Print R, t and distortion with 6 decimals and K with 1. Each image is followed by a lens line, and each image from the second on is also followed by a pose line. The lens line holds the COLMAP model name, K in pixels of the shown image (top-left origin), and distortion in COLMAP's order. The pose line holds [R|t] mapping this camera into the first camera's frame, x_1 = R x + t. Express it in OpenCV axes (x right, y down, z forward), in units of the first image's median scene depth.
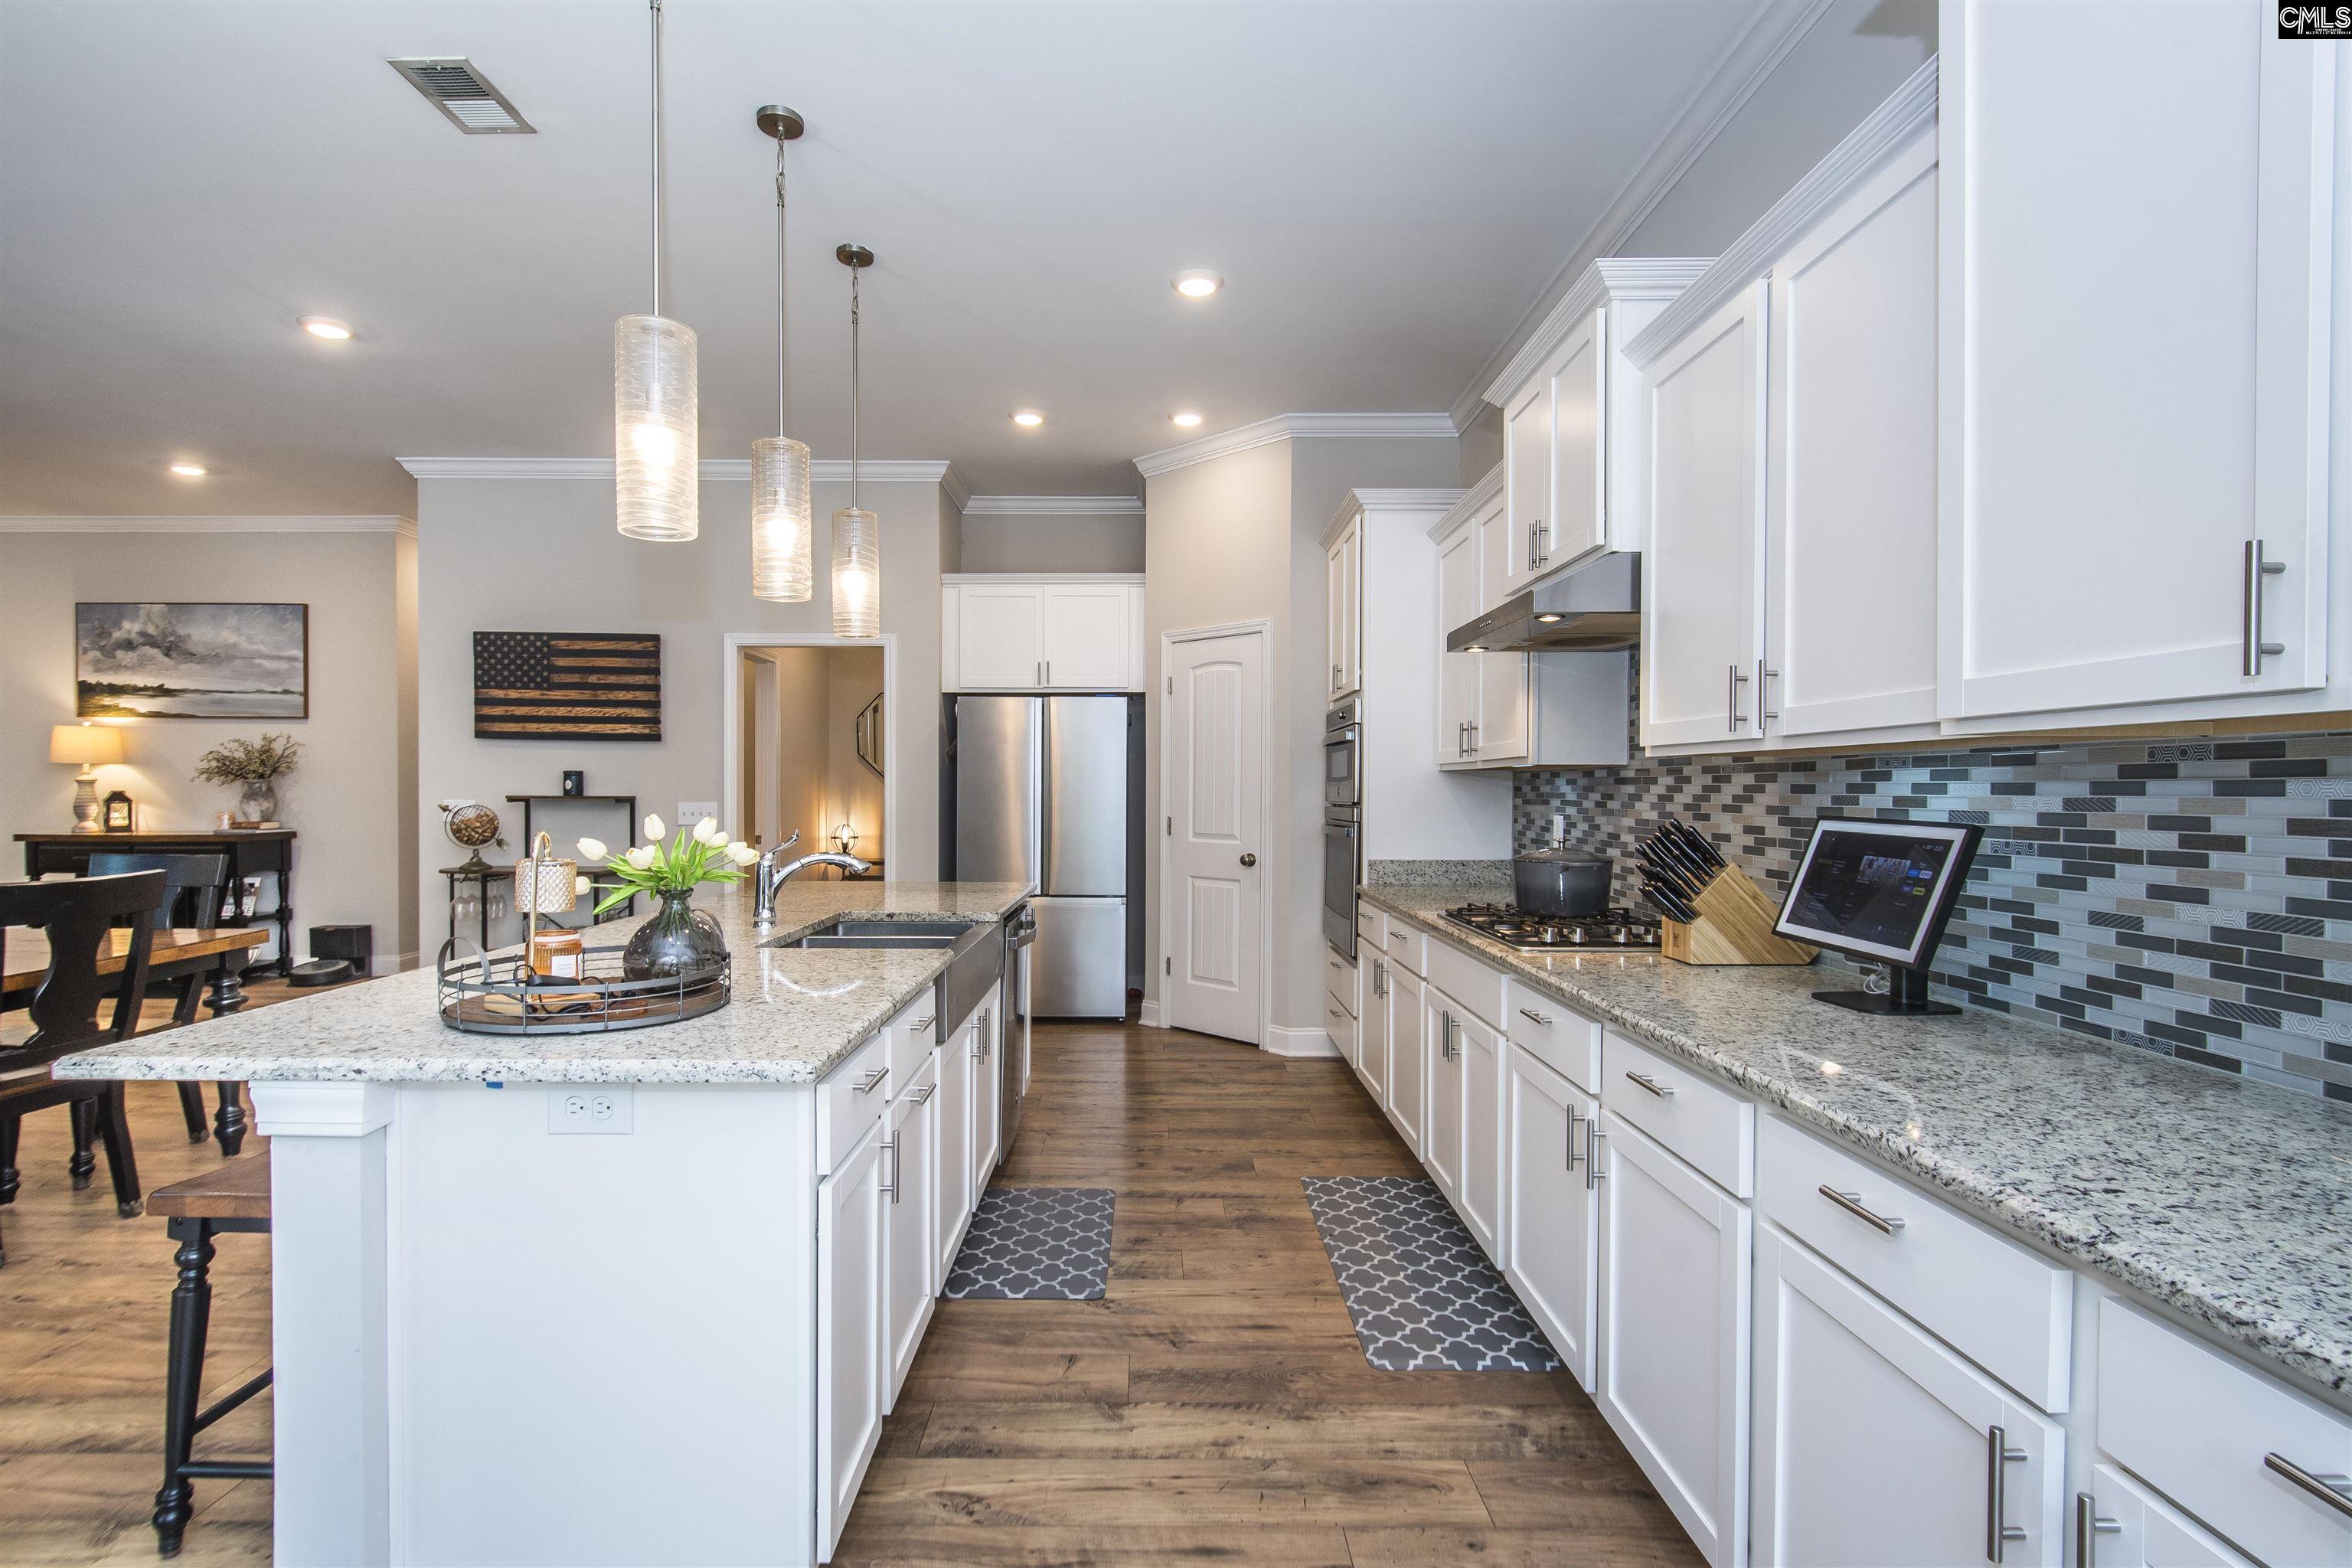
lens RADIAL K [[1094.9, 0, 1150.6], [0, 1094.9, 803.1], [0, 0, 1]] dist [0.005214, -0.004436]
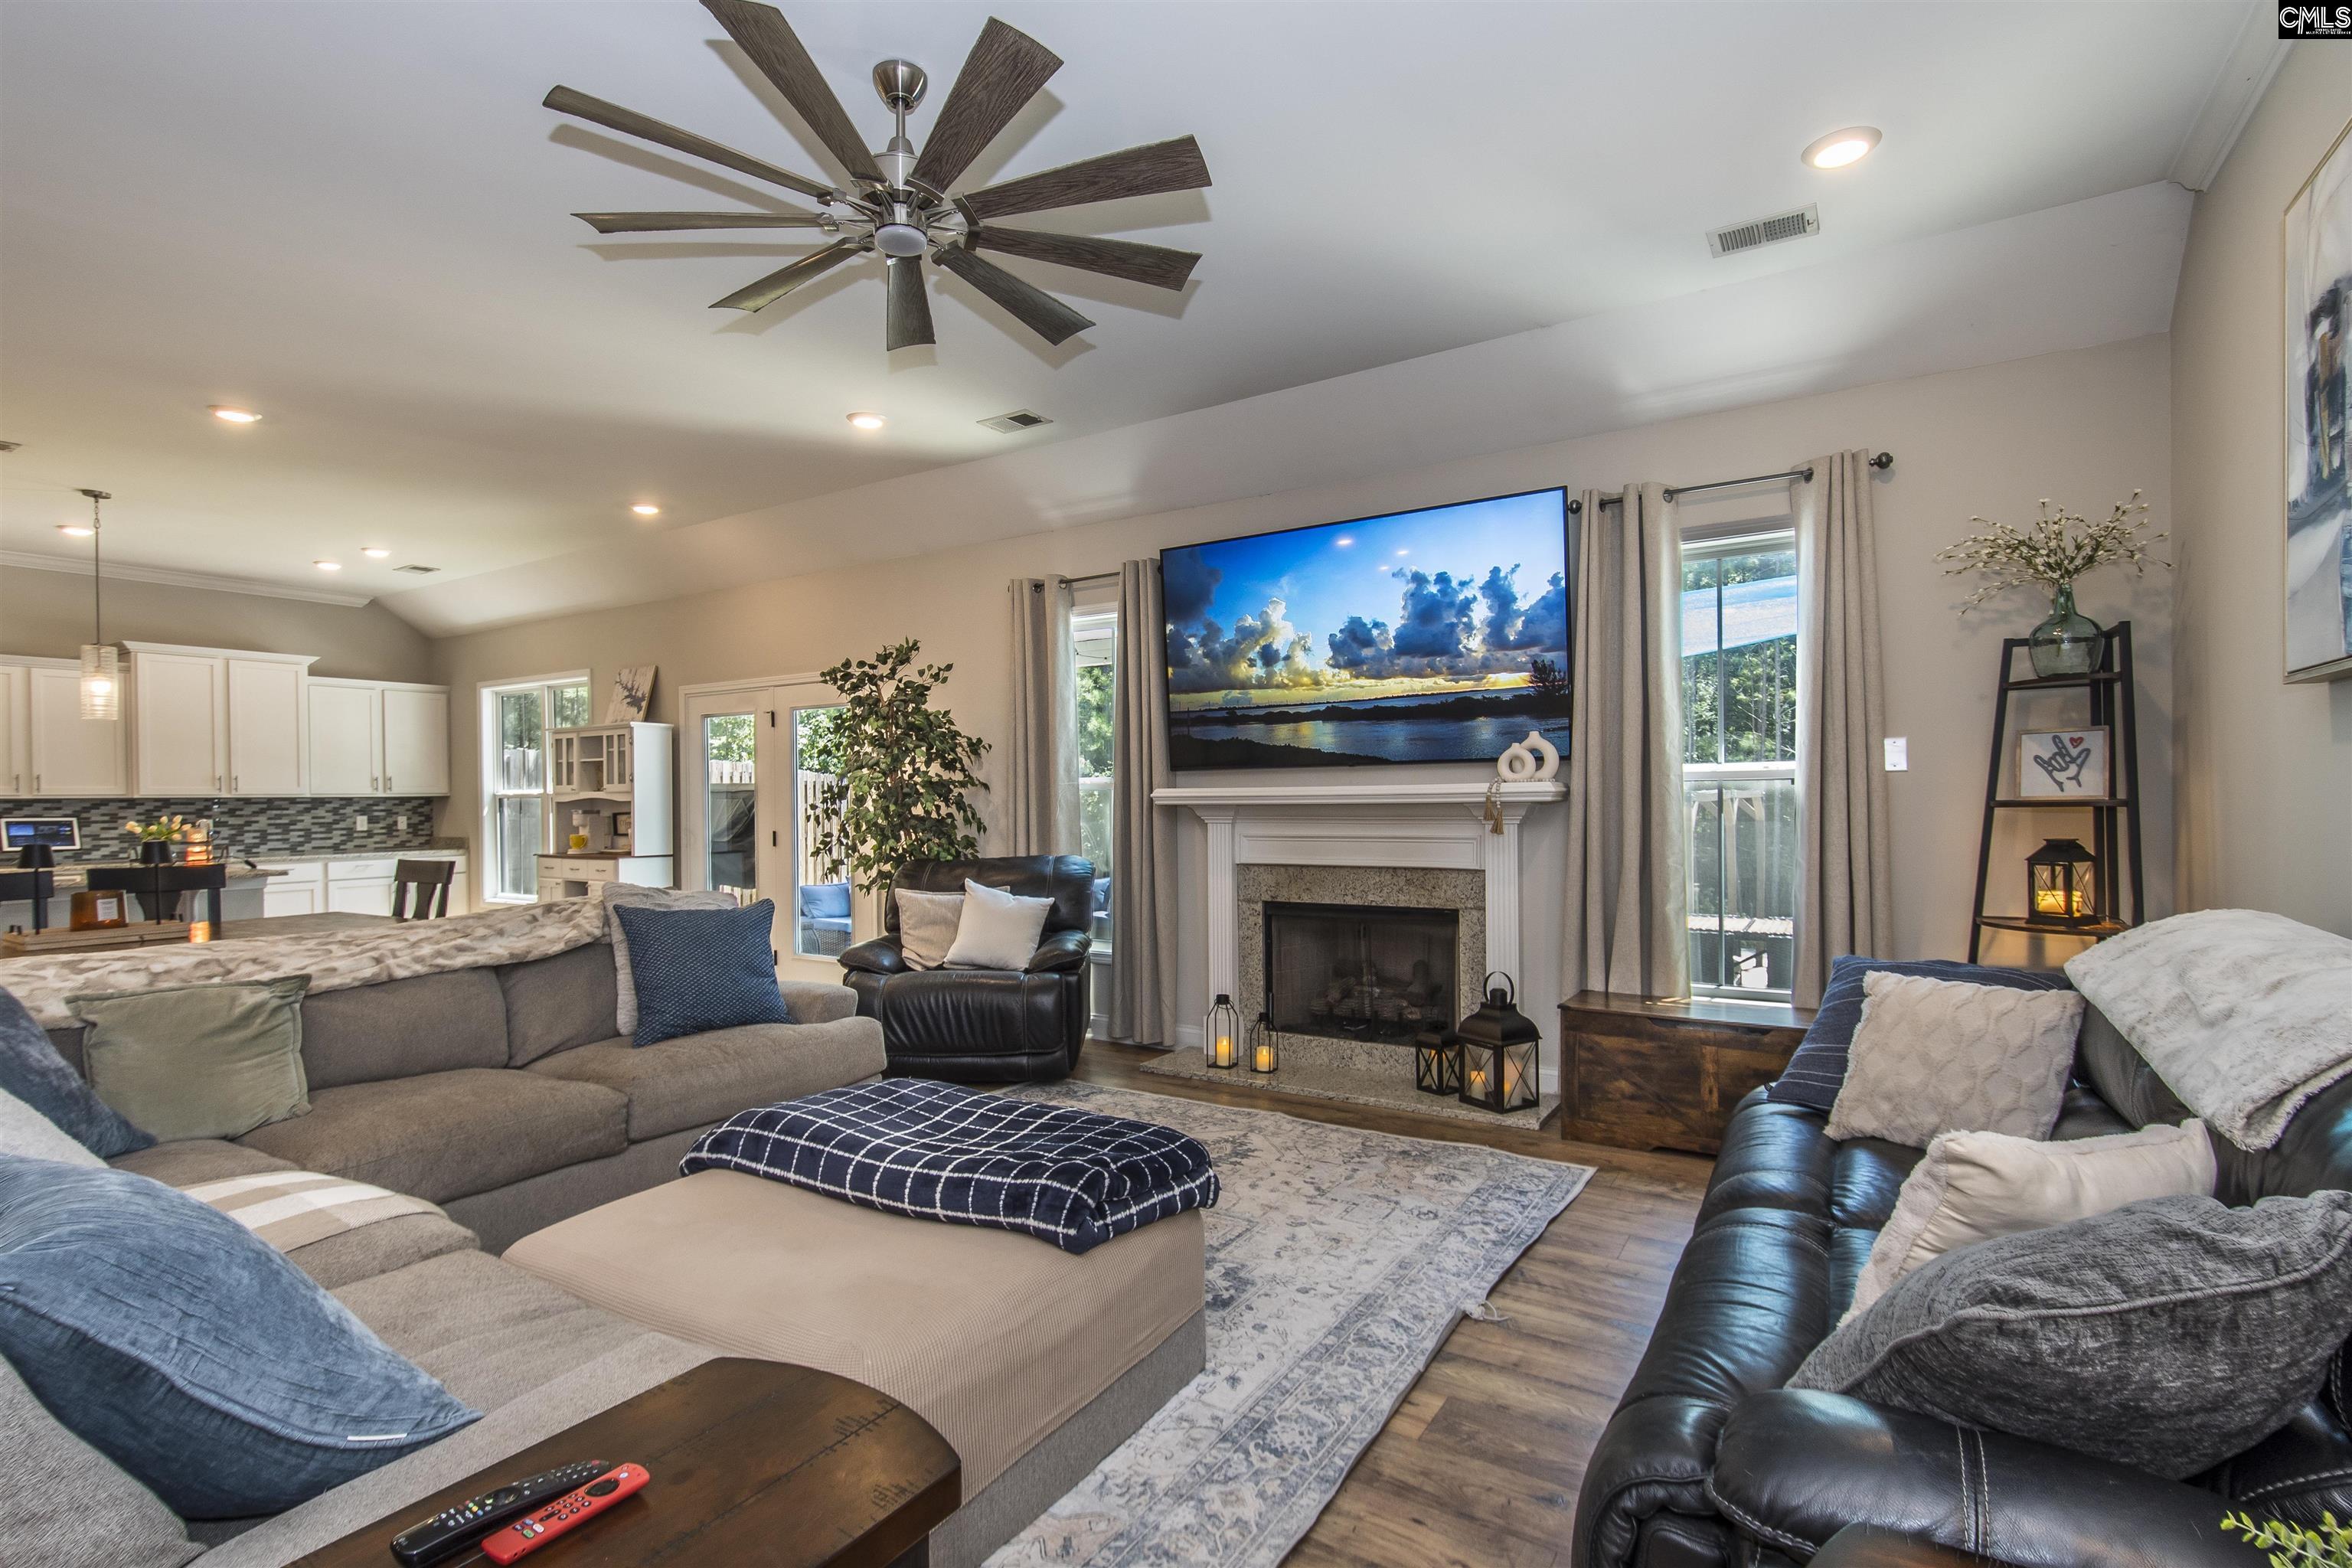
lens RADIAL K [[1094.9, 0, 1155.2], [0, 1094.9, 805.3], [0, 0, 1]] dist [0.005214, -0.004436]
pose [[-0.843600, 0.001494, 0.536971, -1.551874], [0.013343, 0.999746, 0.018180, -0.013624], [-0.536807, 0.022502, -0.843405, 0.701478]]
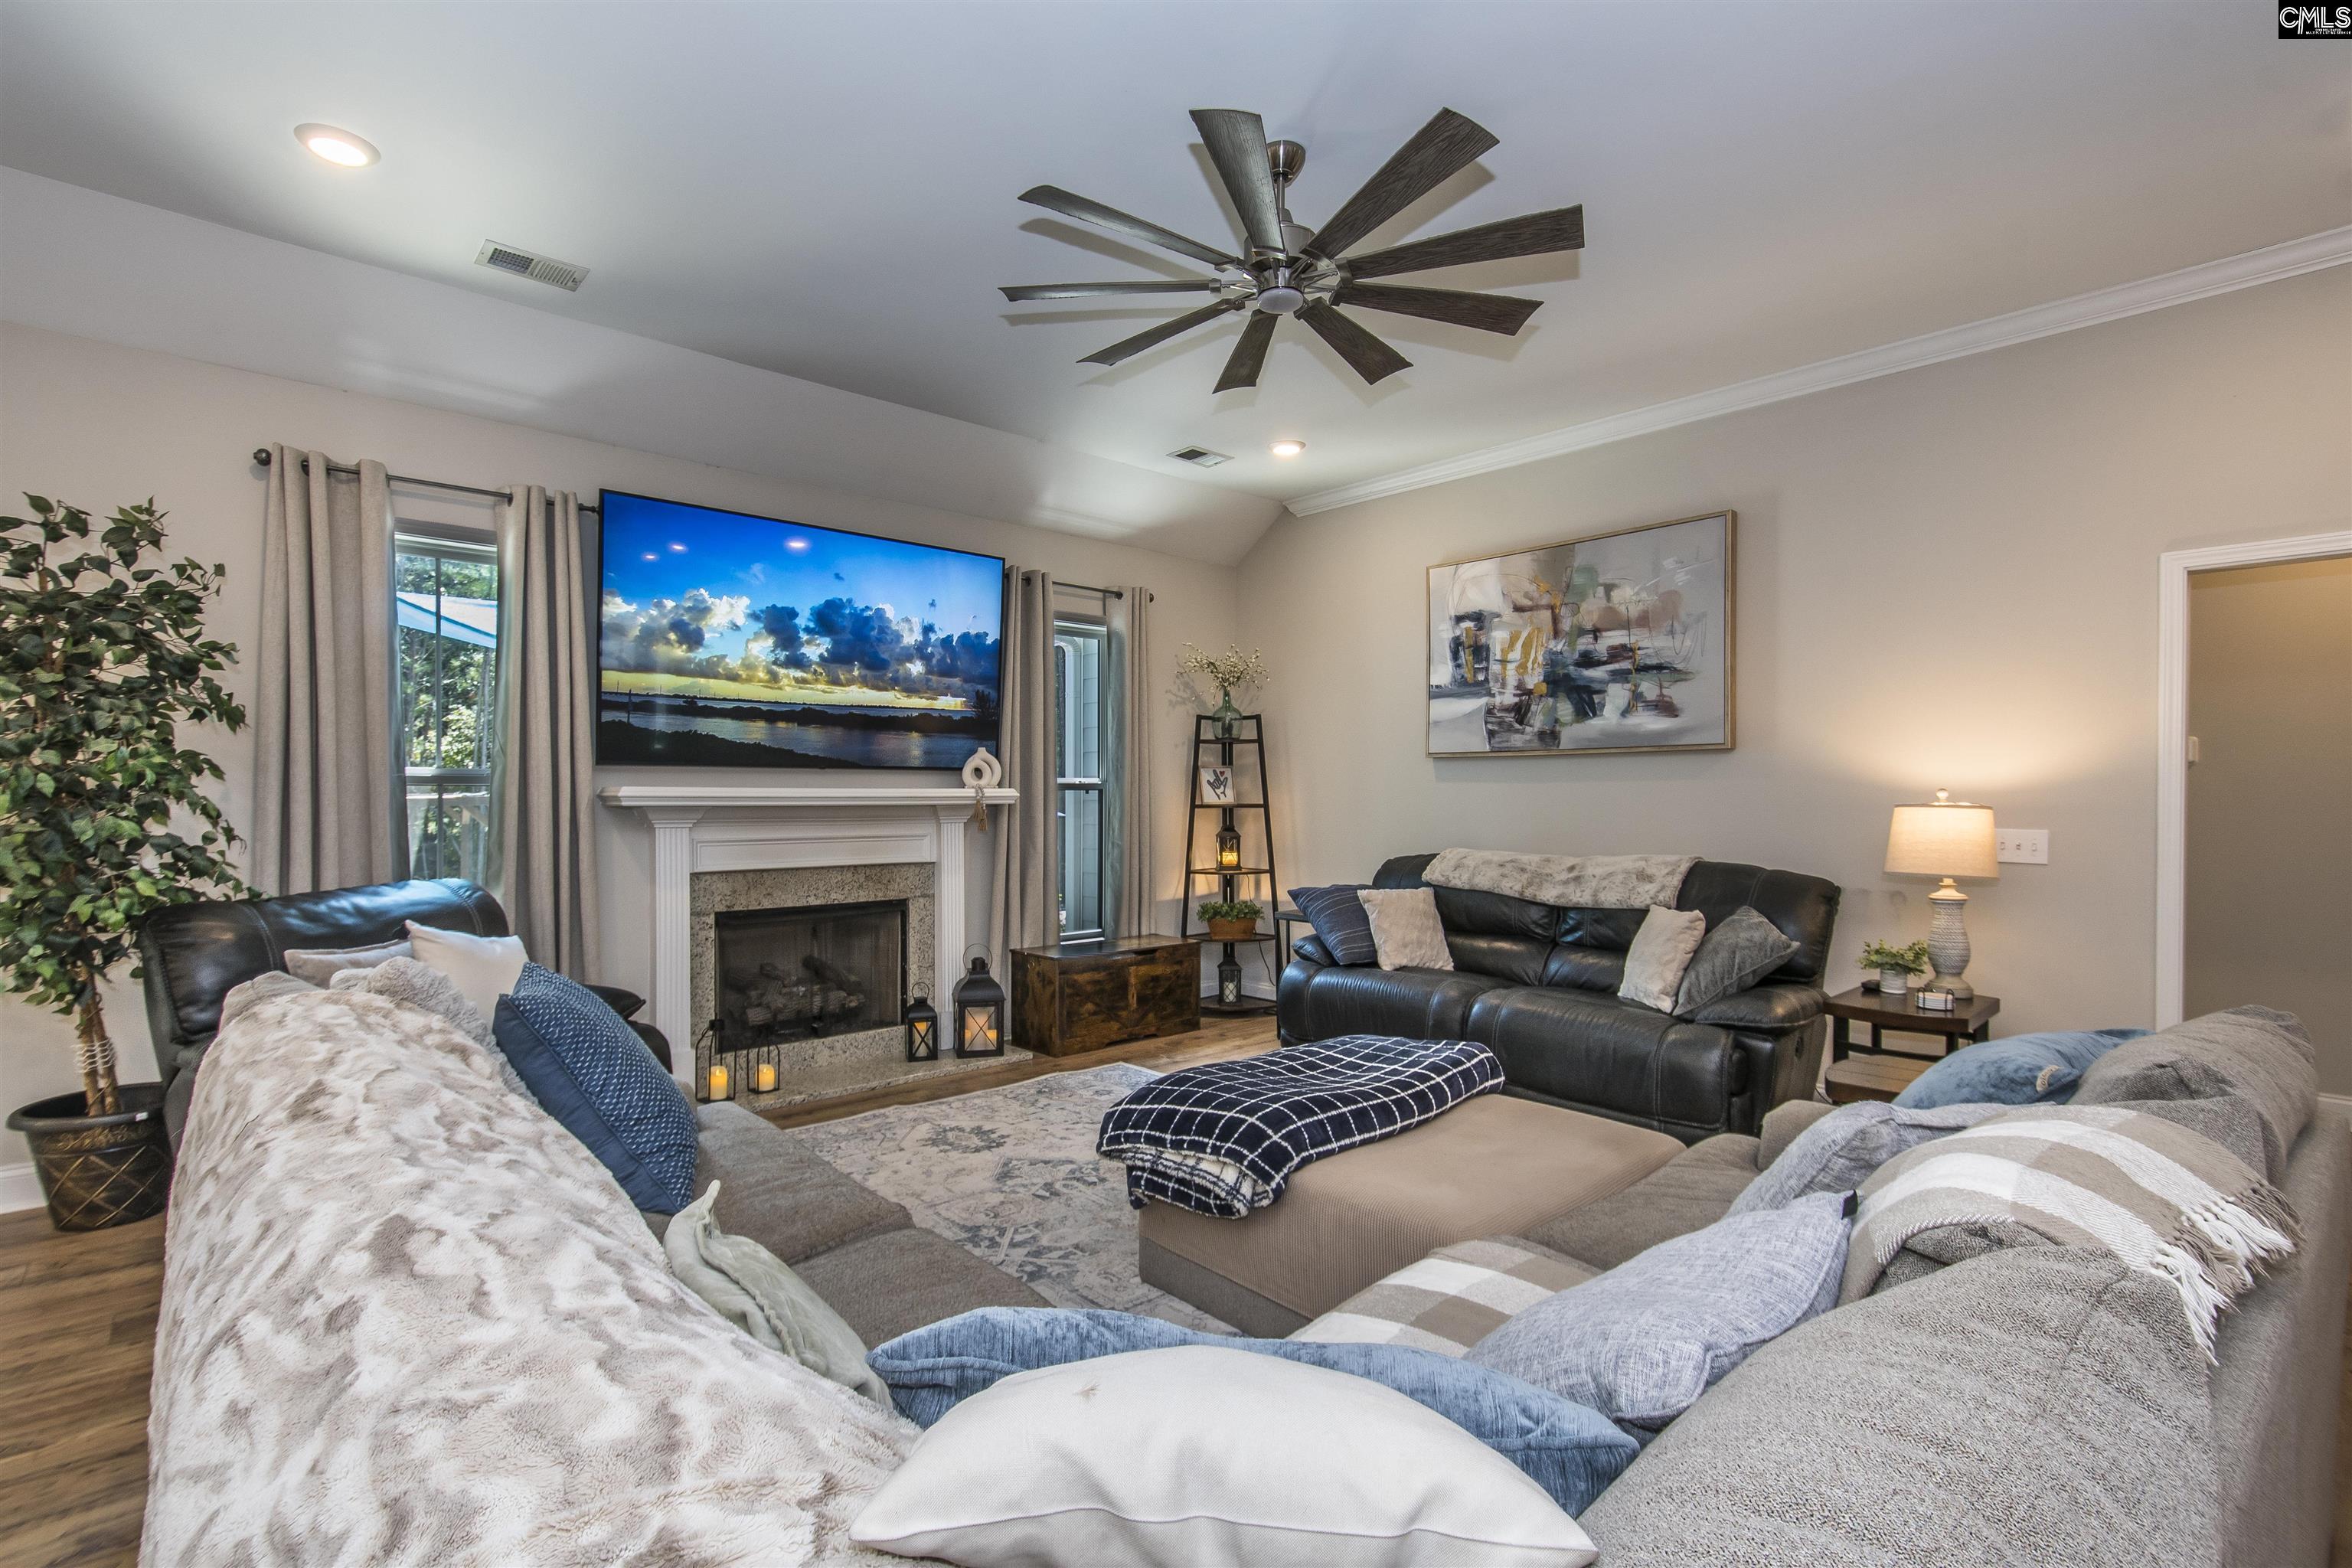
lens RADIAL K [[1094.9, 0, 1150.1], [0, 1094.9, 803.2], [0, 0, 1]] dist [0.005214, -0.004436]
pose [[-0.749276, -0.000736, -0.662257, -0.861476], [-0.014392, 0.999781, 0.015173, -0.015947], [0.662101, 0.020900, -0.749123, 0.720349]]
